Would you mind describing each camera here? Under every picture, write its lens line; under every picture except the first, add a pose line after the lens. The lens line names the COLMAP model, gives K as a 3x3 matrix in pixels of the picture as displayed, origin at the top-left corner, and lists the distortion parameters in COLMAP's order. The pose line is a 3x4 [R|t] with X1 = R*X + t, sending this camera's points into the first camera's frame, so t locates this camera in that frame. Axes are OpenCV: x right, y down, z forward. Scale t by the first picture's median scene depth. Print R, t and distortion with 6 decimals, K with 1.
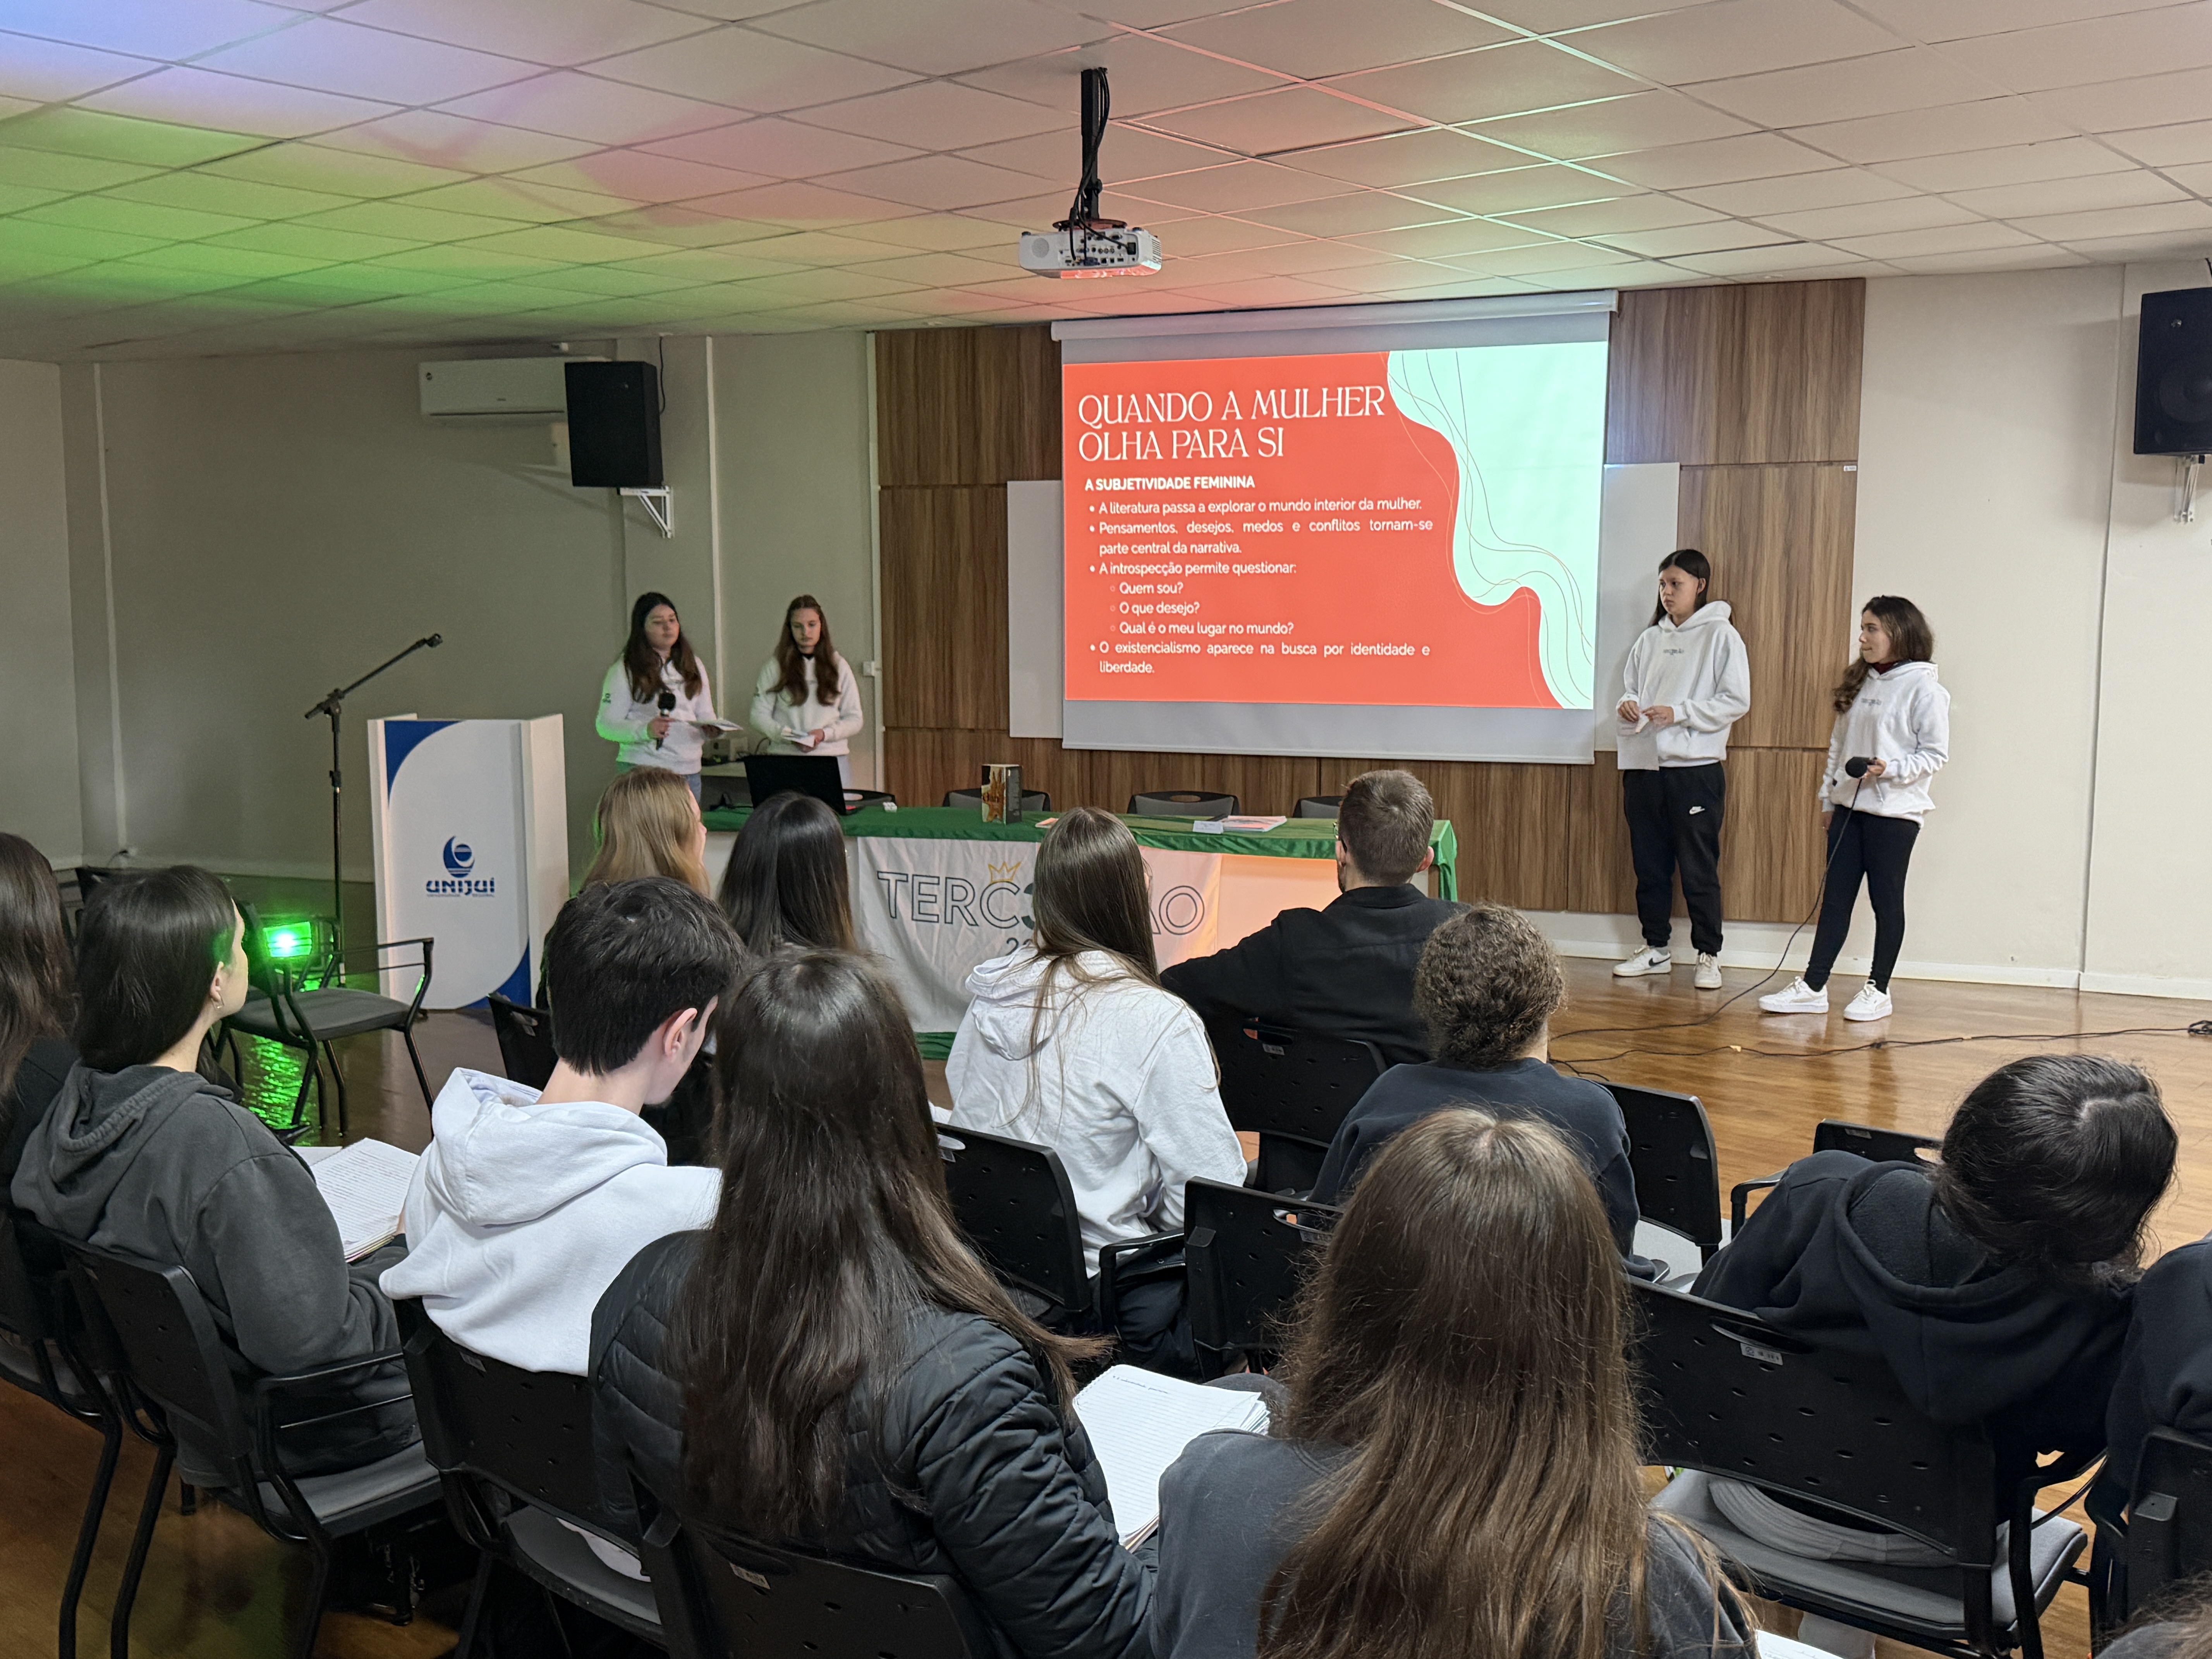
lens RADIAL K [[2051.5, 0, 1111.3], [0, 2051.5, 828.3], [0, 0, 1]] dist [0.095943, 0.000000]
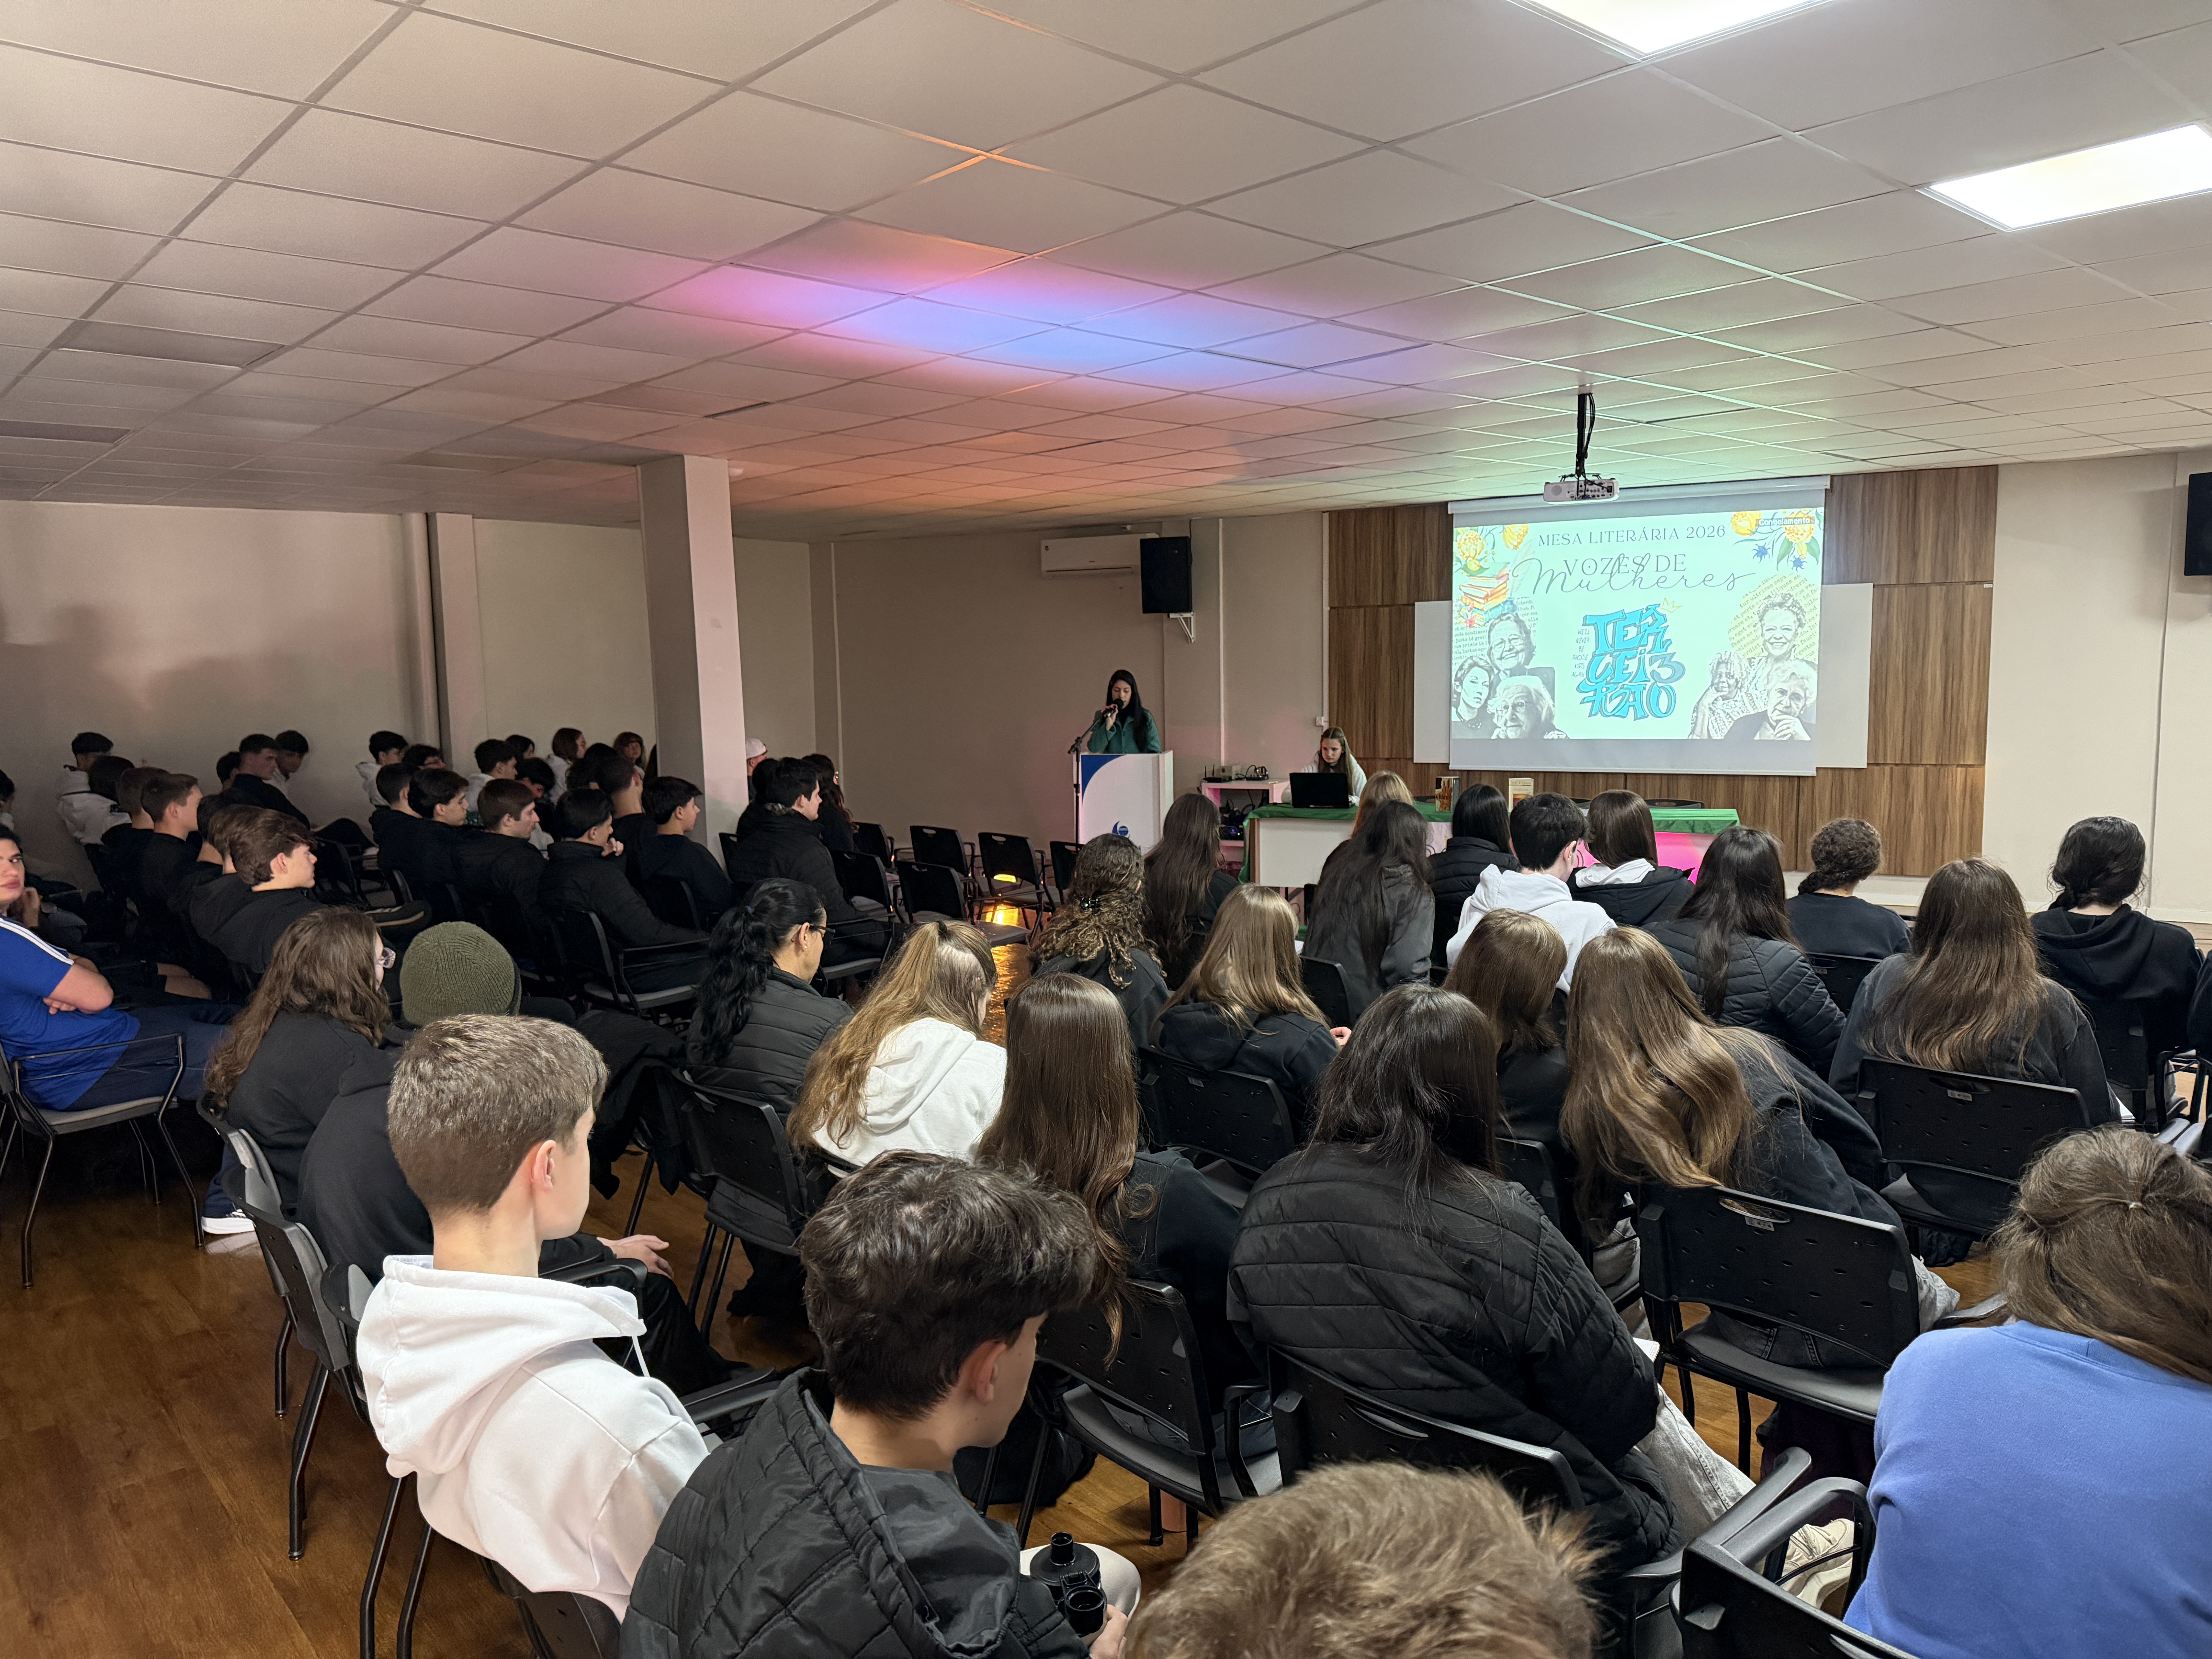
lens RADIAL K [[1536.6, 0, 1110.3], [0, 1536.6, 838.1], [0, 0, 1]] dist [0.061213, -0.056510]
pose [[0.990932, -0.000952, -0.134362, -0.139219], [0.000602, 0.999996, -0.002642, 0.019216], [0.134364, 0.002537, 0.990929, -0.243165]]
